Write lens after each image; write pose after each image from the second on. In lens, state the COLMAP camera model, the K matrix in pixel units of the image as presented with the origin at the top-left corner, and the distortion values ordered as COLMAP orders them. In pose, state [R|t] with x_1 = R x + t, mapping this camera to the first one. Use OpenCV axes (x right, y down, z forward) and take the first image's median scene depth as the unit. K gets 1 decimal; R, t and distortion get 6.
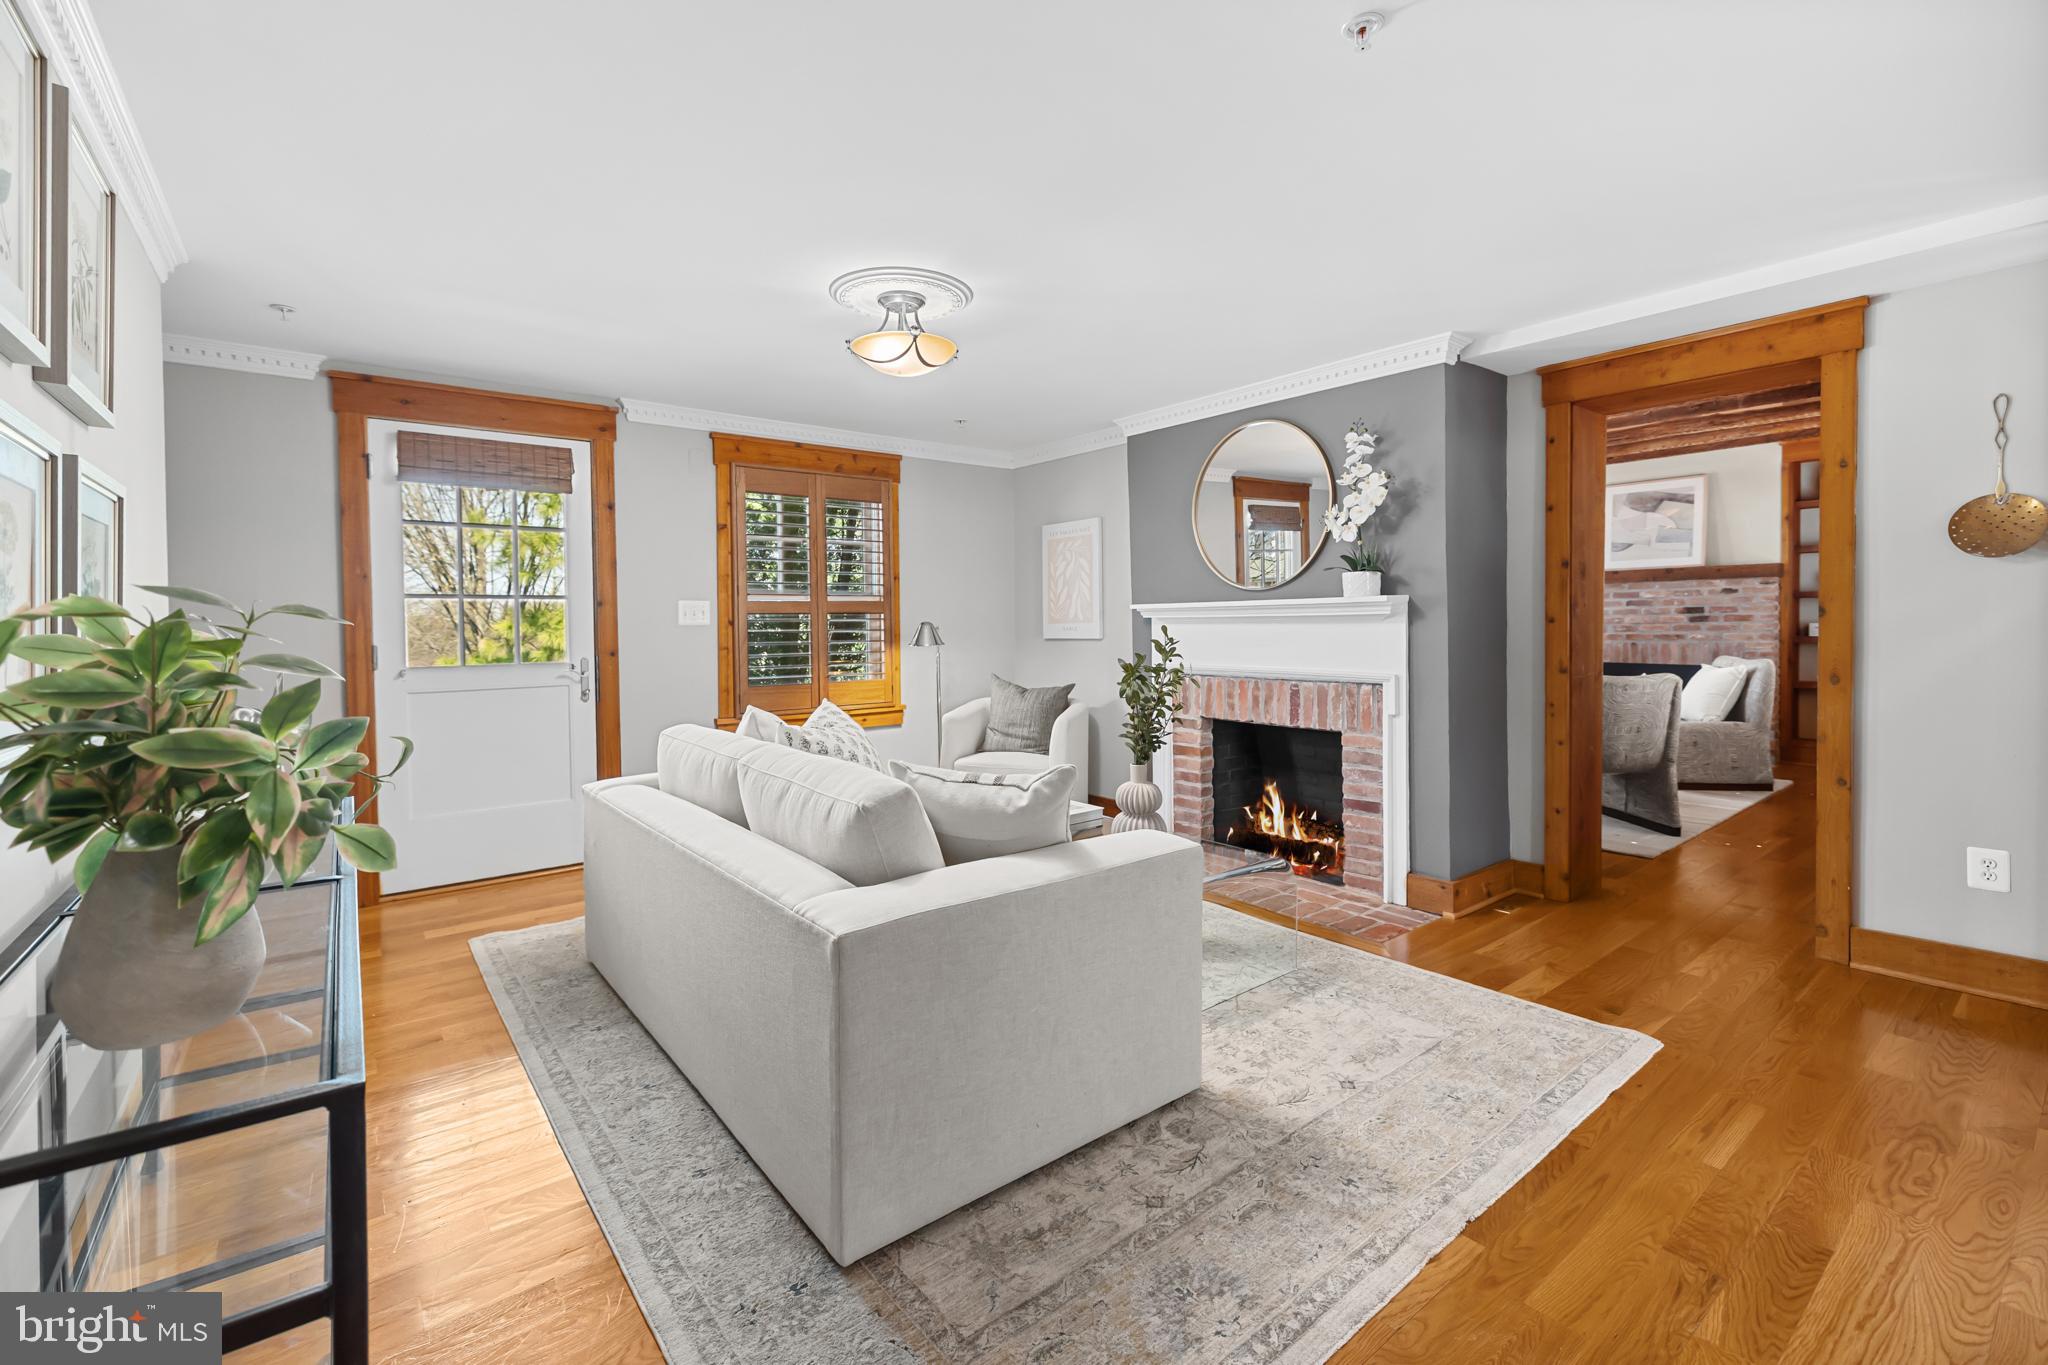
lens RADIAL K [[890.2, 0, 1020.3], [0, 890.2, 645.0], [0, 0, 1]] dist [0.000416, 0.000068]
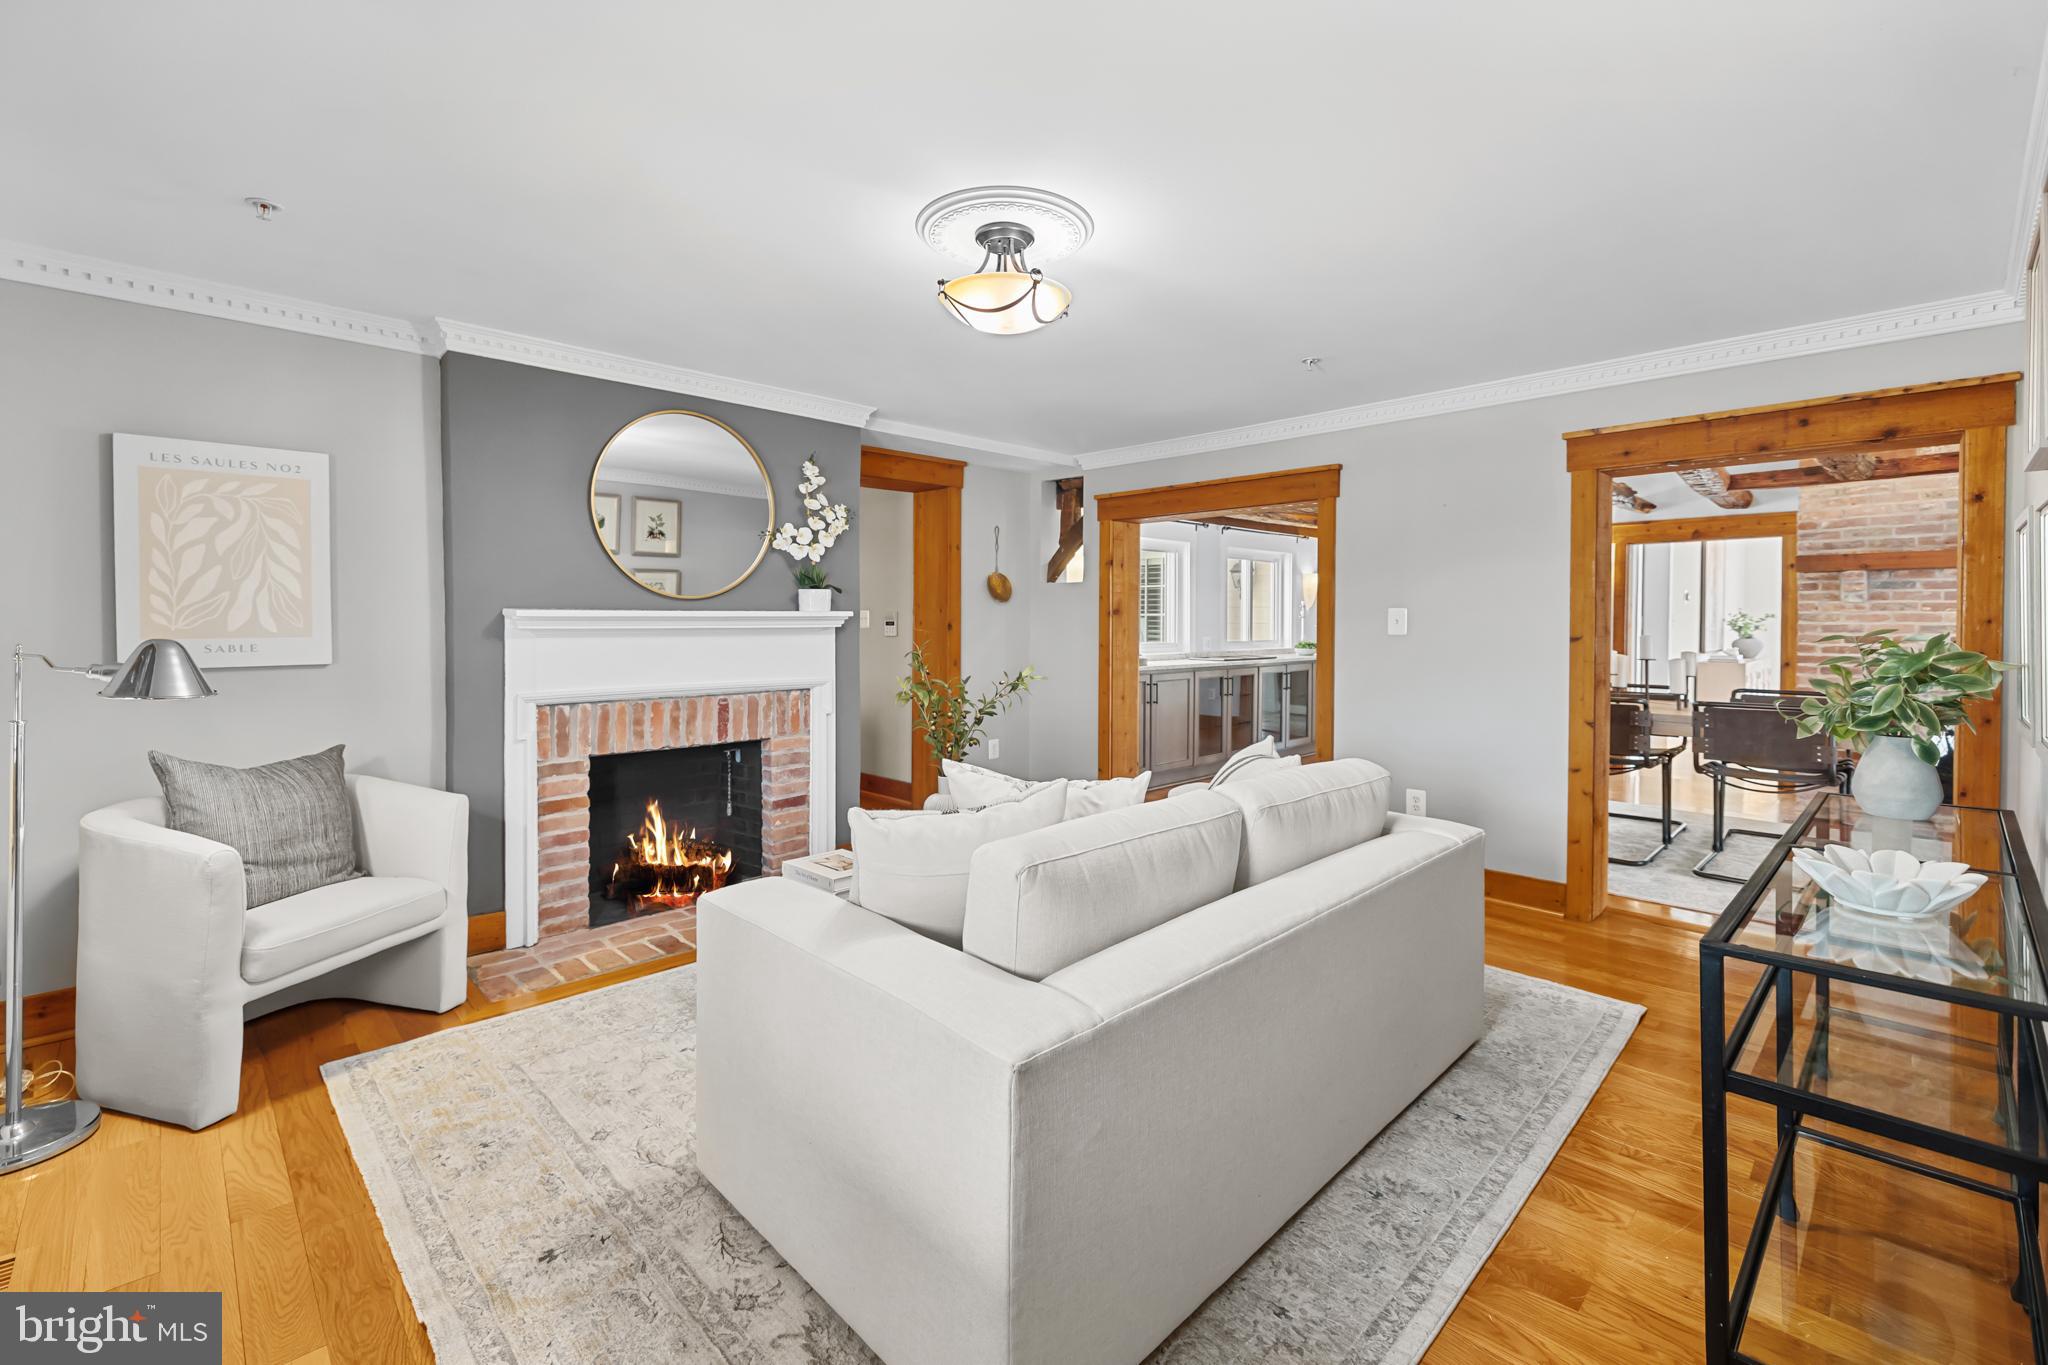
lens RADIAL K [[867.1, 0, 1019.1], [0, 867.1, 647.1], [0, 0, 1]] dist [-0.000524, -0.000067]
pose [[-0.104792, -0.021505, 0.994262, -0.669396], [0.024199, 0.999415, 0.024167, -0.026902], [-0.994200, 0.026593, -0.104210, 0.795763]]
